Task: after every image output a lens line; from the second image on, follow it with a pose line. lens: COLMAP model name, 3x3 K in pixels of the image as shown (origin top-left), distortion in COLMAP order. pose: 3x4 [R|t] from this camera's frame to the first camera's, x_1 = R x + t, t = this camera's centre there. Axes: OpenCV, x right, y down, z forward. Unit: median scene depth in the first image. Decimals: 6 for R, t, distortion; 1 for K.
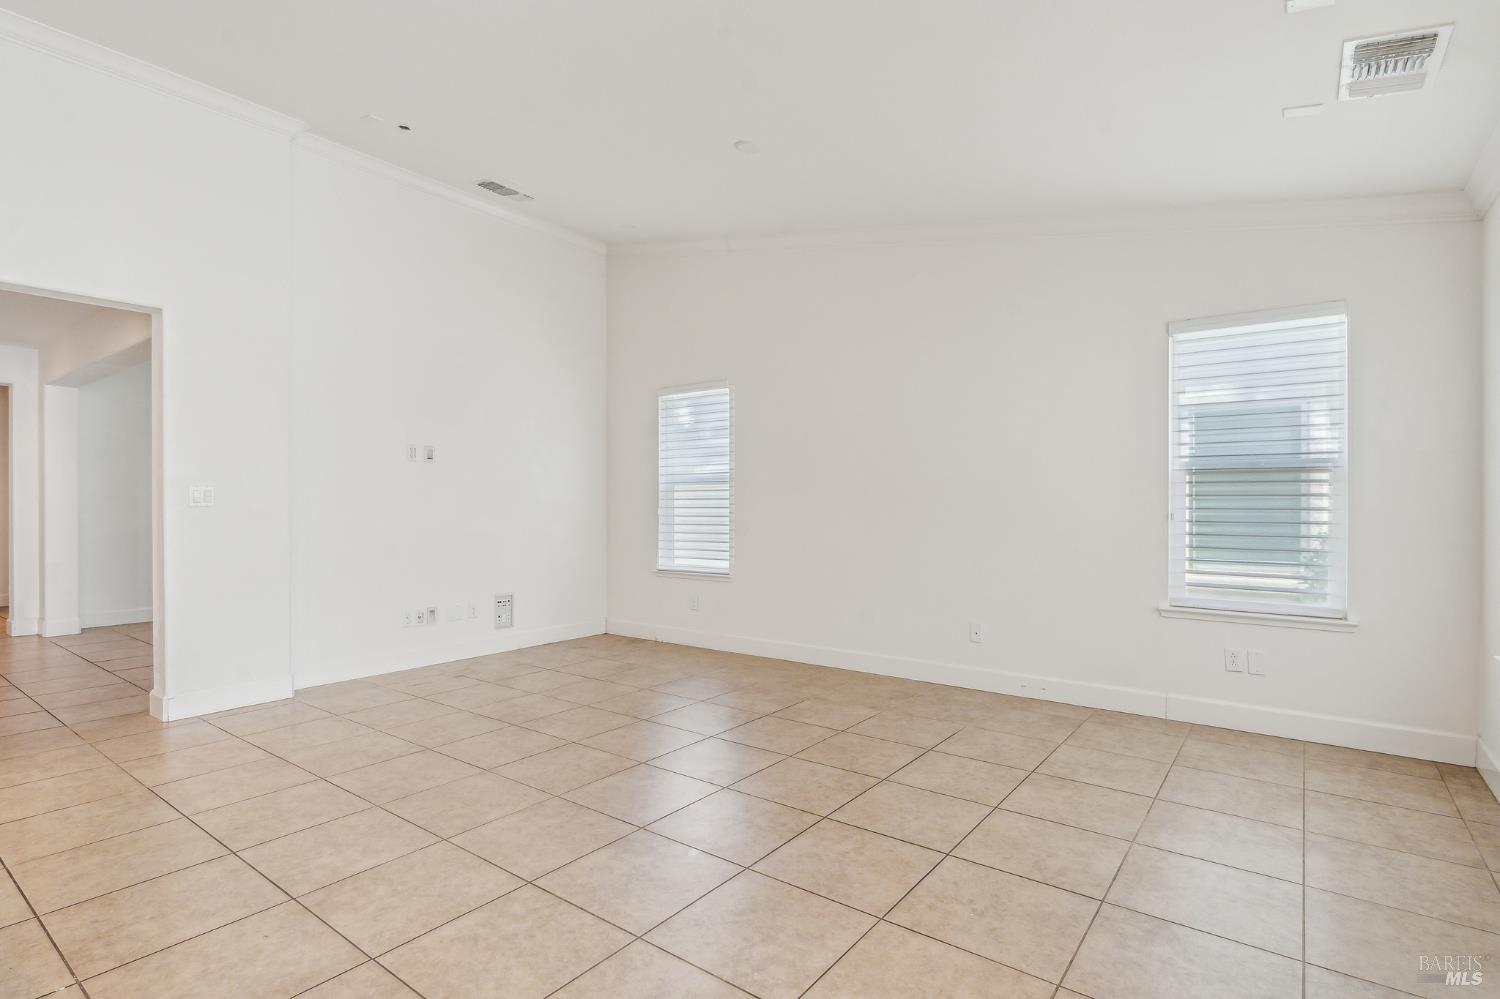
lens RADIAL K [[736.0, 0, 751.3], [0, 736.0, 503.1], [0, 0, 1]] dist [0.001330, -0.000091]
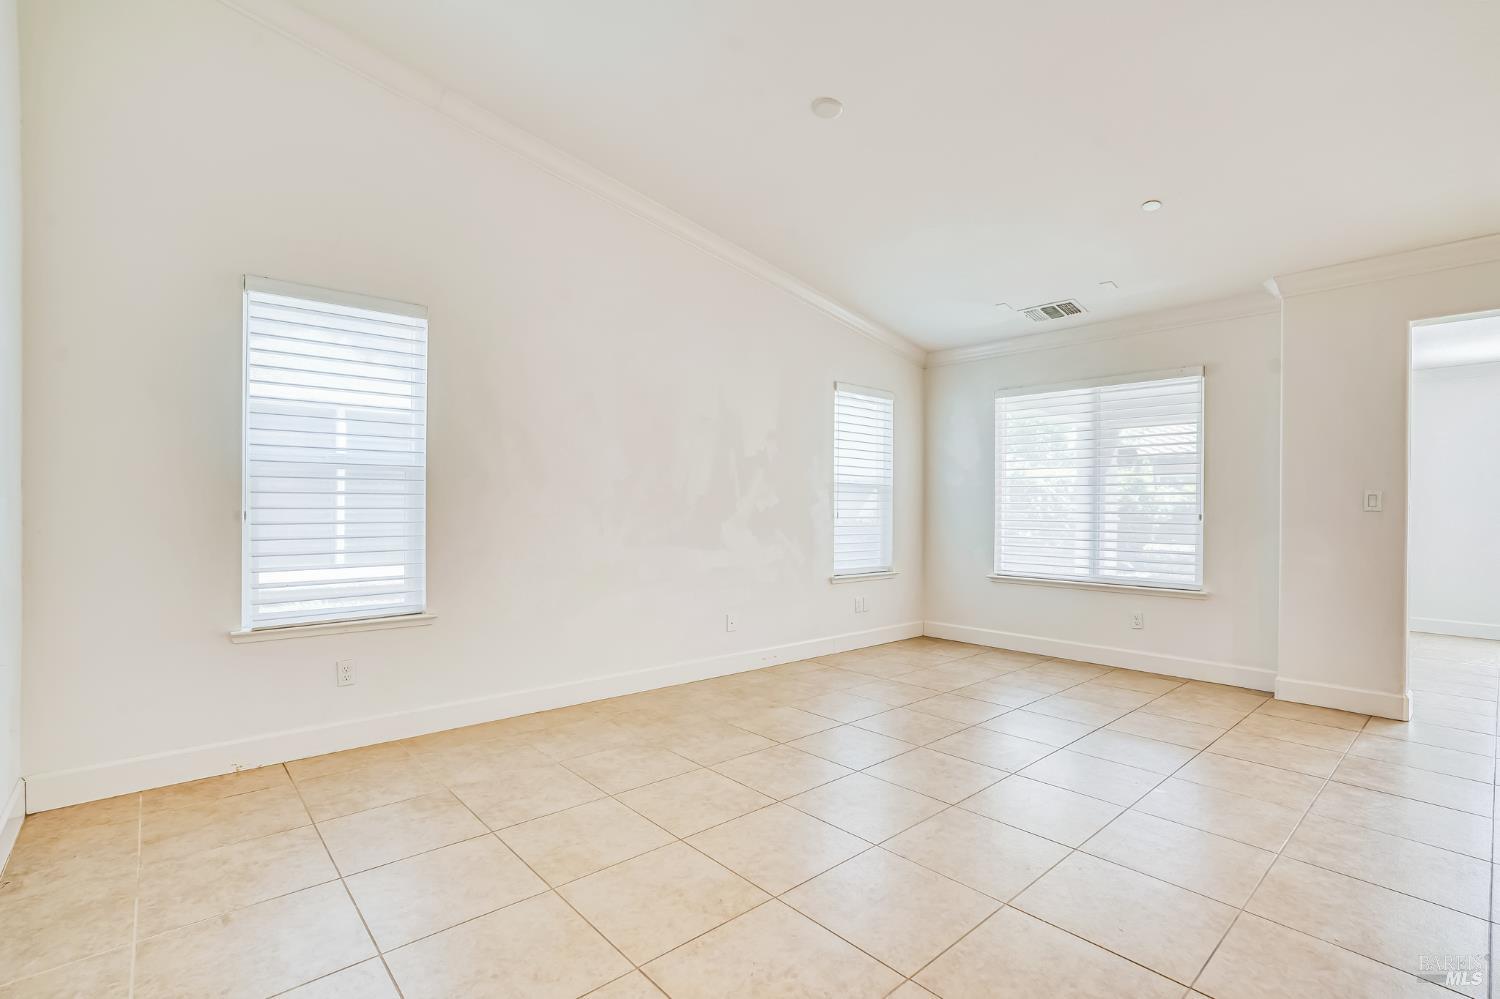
lens RADIAL K [[708.4, 0, 753.2], [0, 708.4, 501.3], [0, 0, 1]] dist [-0.053337, 0.025272]
pose [[0.211584, 0.001780, 0.977358, -0.582851], [-0.002586, 0.999996, -0.001261, -0.003881], [-0.977356, -0.002260, 0.211587, 0.601485]]
